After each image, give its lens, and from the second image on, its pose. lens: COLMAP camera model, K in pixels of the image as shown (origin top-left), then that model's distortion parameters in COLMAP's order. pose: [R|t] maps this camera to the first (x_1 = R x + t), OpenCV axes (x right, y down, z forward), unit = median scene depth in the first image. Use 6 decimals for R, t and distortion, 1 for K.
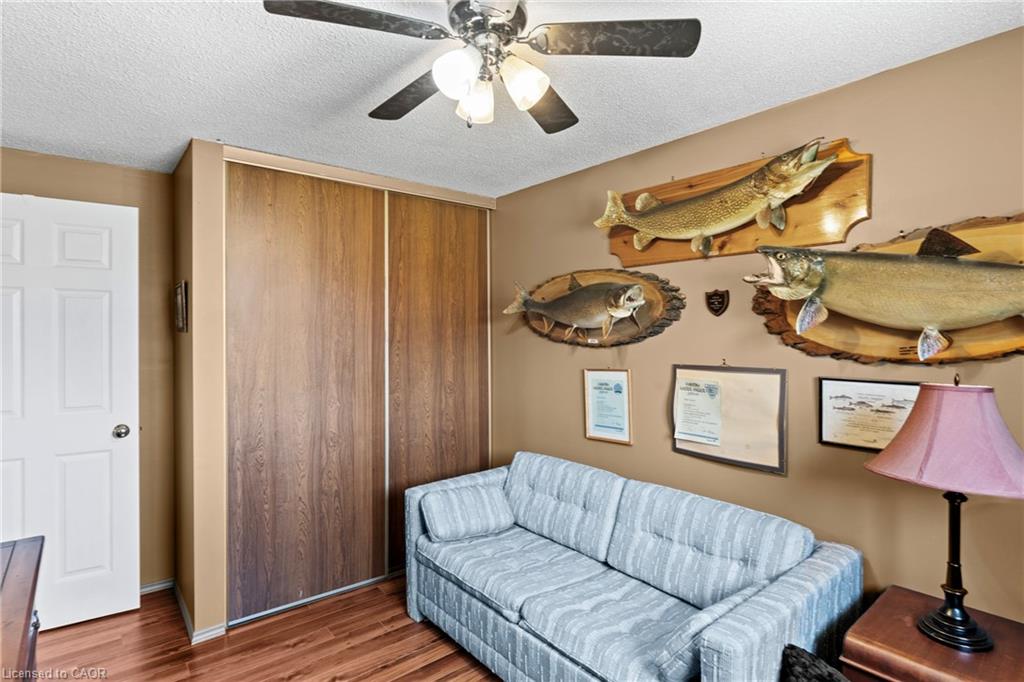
lens RADIAL K [[521.0, 0, 514.8], [0, 521.0, 337.9], [0, 0, 1]] dist [-0.007162, 0.000250]
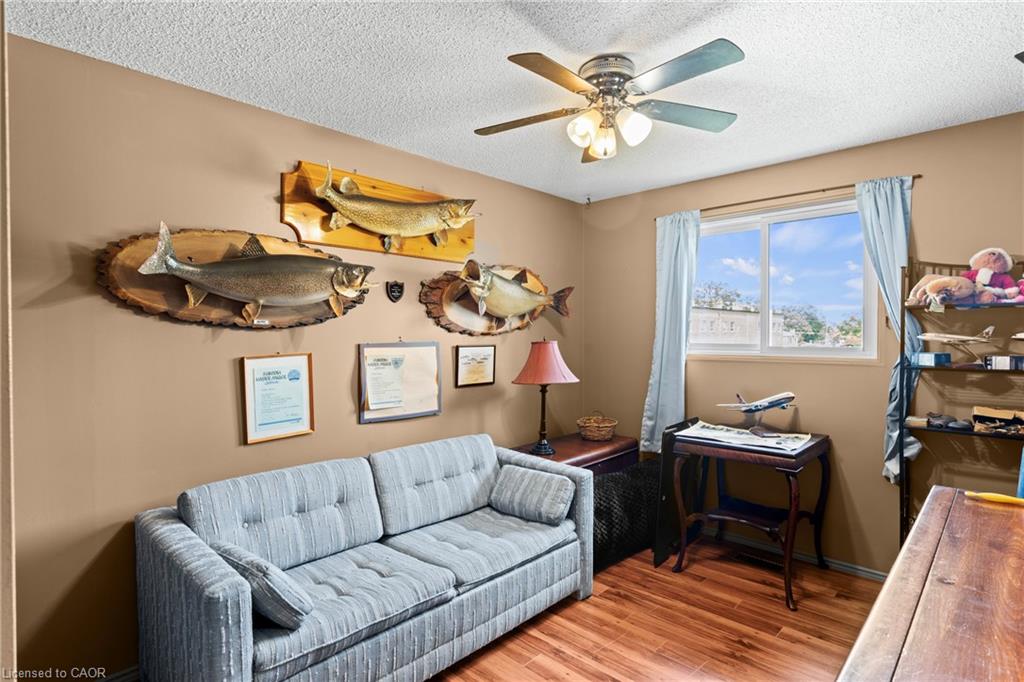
lens RADIAL K [[521.0, 0, 513.6], [0, 521.0, 339.2], [0, 0, 1]] dist [-0.007162, 0.000250]
pose [[-0.108239, -0.007043, 0.994100, -0.837890], [0.011613, 0.999898, 0.008348, 0.036958], [-0.994057, 0.012448, -0.108146, 0.825556]]
